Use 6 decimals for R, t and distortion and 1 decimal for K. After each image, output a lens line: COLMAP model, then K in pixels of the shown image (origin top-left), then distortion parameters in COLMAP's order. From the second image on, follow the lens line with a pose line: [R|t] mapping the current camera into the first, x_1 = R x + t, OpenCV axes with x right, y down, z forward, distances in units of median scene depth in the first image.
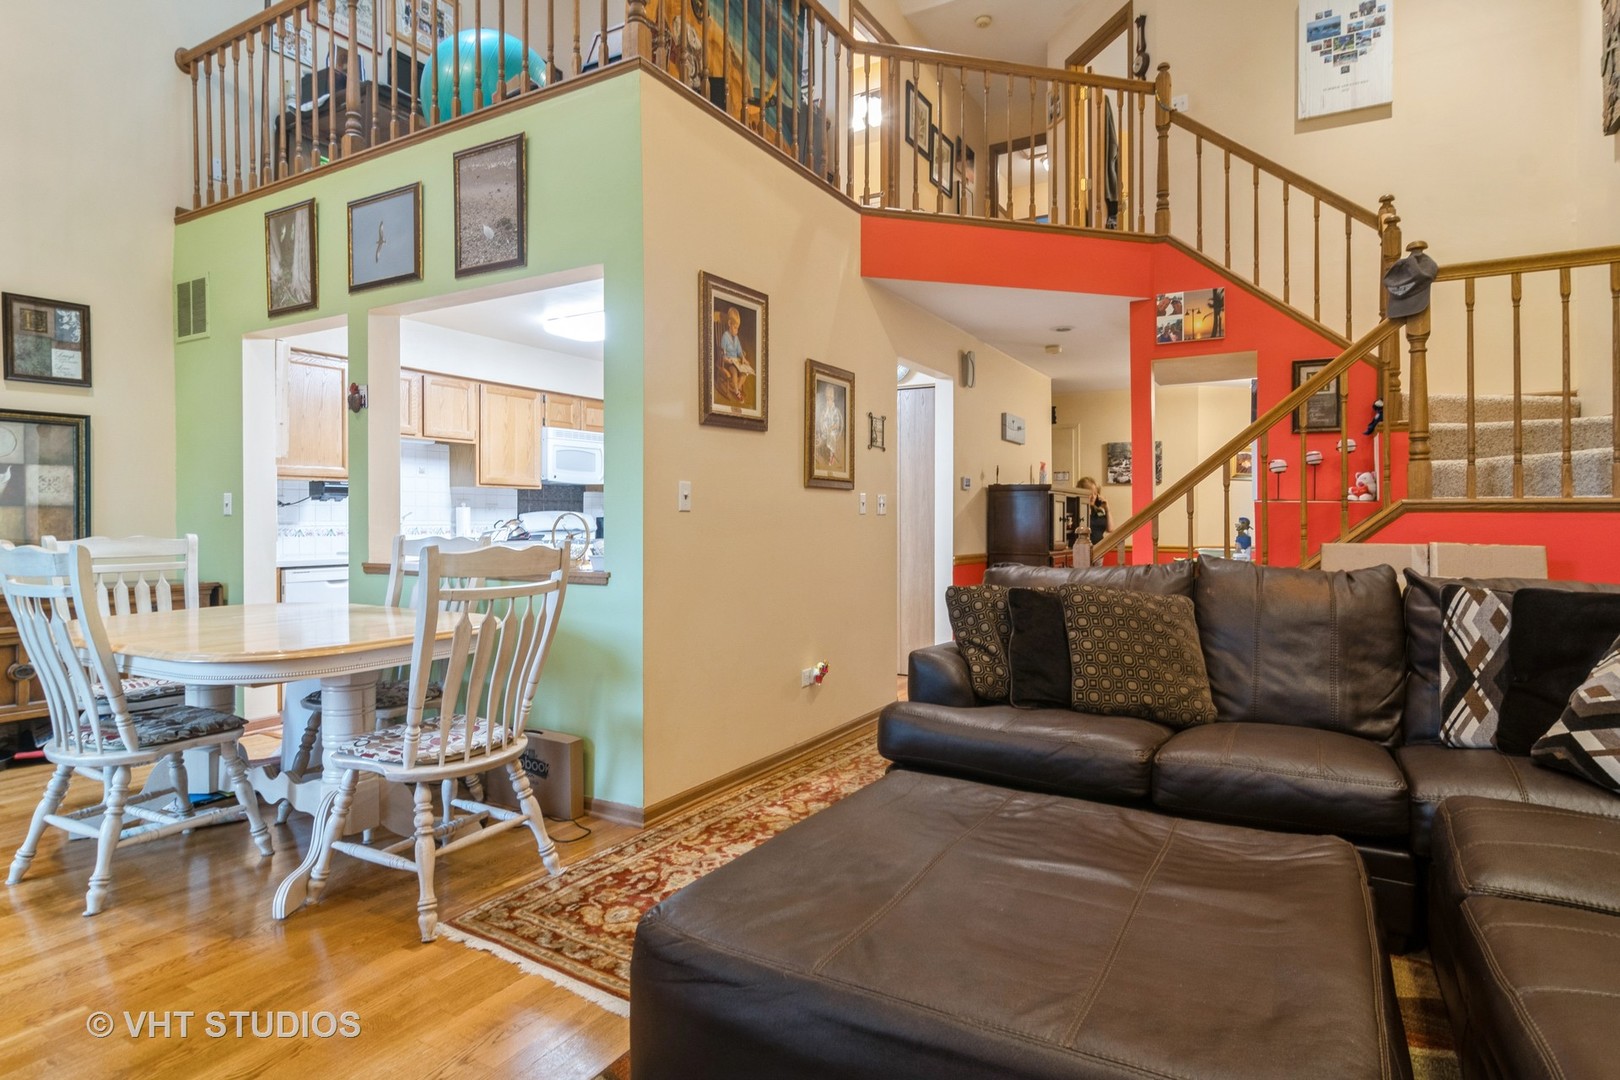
lens RADIAL K [[868.7, 0, 809.7], [0, 868.7, 517.2], [0, 0, 1]] dist [0.000086, 0.000801]
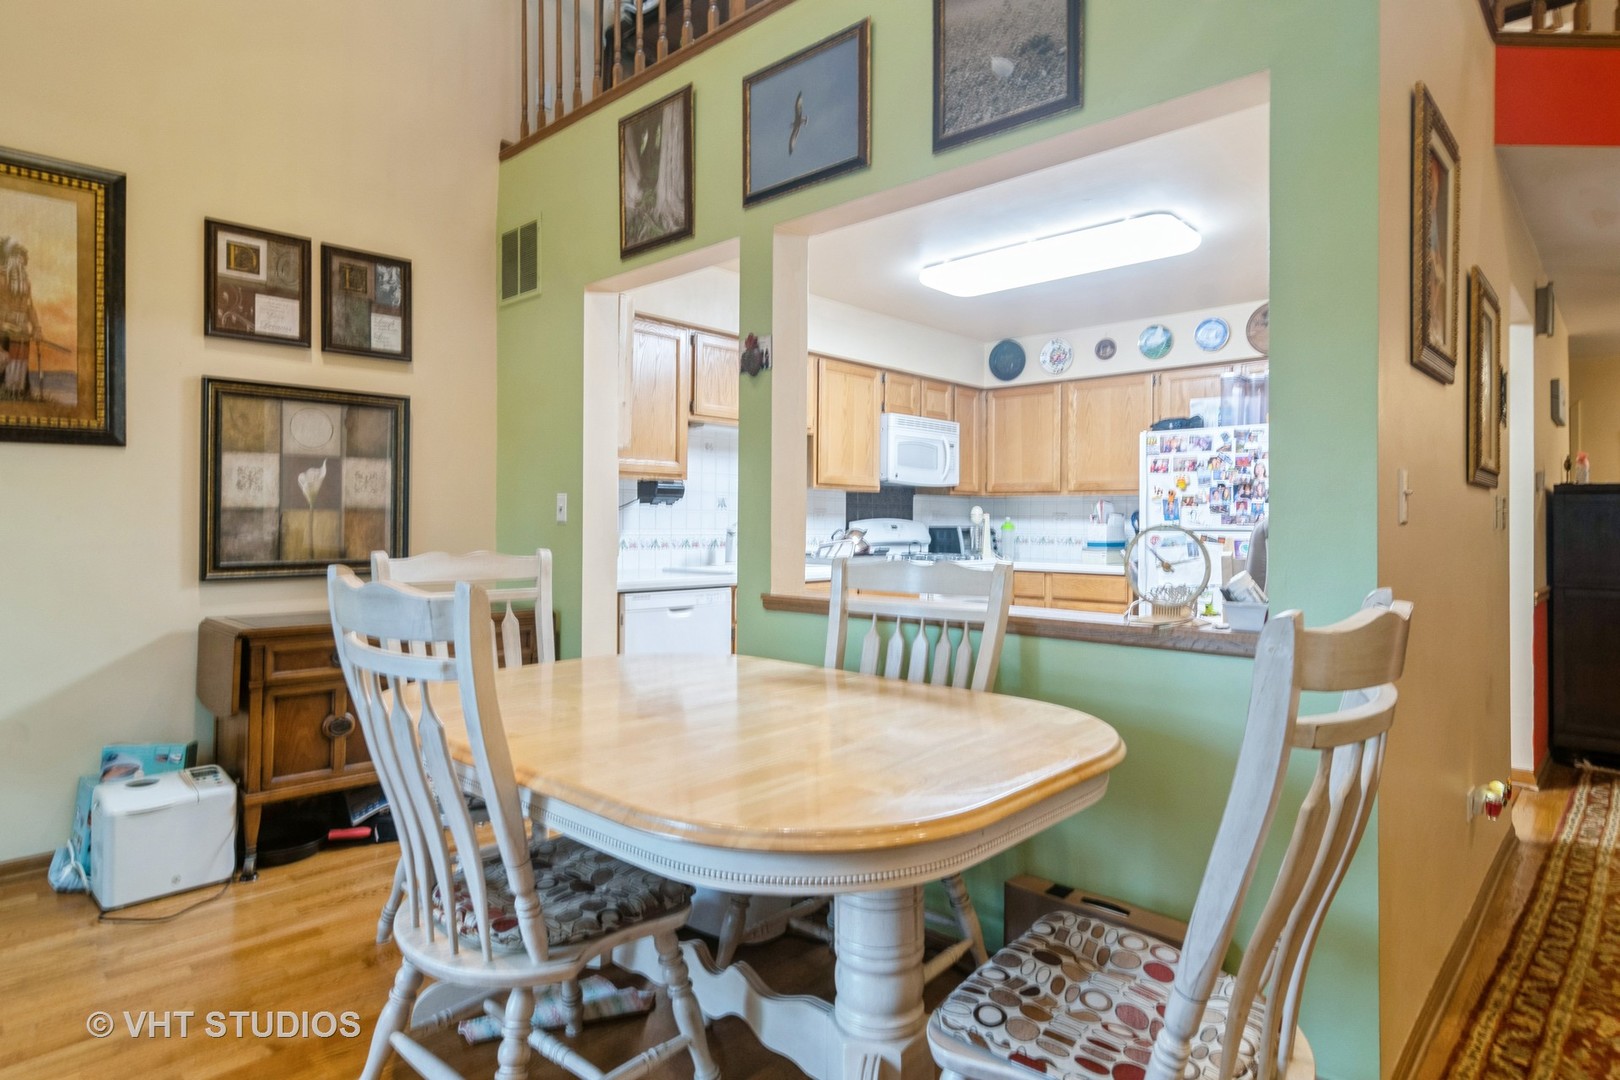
lens RADIAL K [[893.0, 0, 807.2], [0, 893.0, 513.4], [0, 0, 1]] dist [-0.002625, 0.000078]
pose [[0.973758, 0.005367, -0.227522, -0.292188], [-0.008167, 0.999902, -0.011366, -0.003445], [0.227439, 0.012926, 0.973707, 0.292212]]
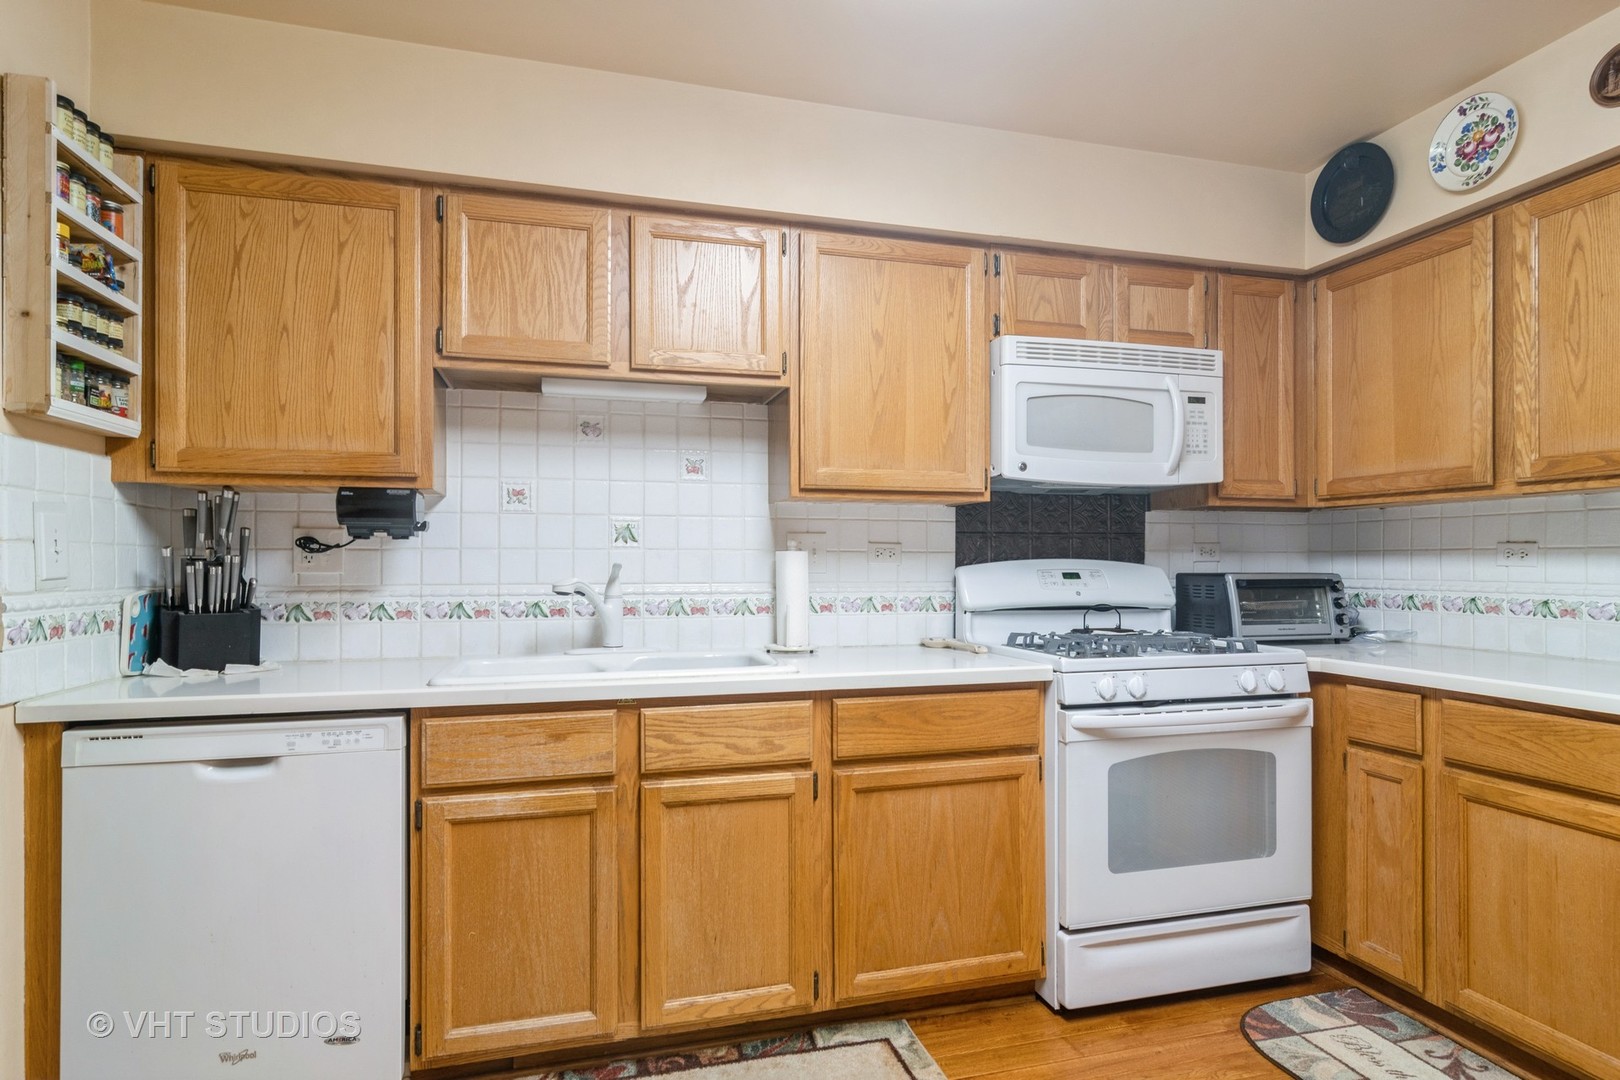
lens RADIAL K [[875.5, 0, 816.3], [0, 875.5, 559.1], [0, 0, 1]] dist [0.001636, 0.000940]
pose [[0.713689, -0.003541, -0.700454, -0.146160], [-0.000261, 0.999986, -0.005321, -0.007675], [0.700463, 0.003980, 0.713678, 1.047498]]
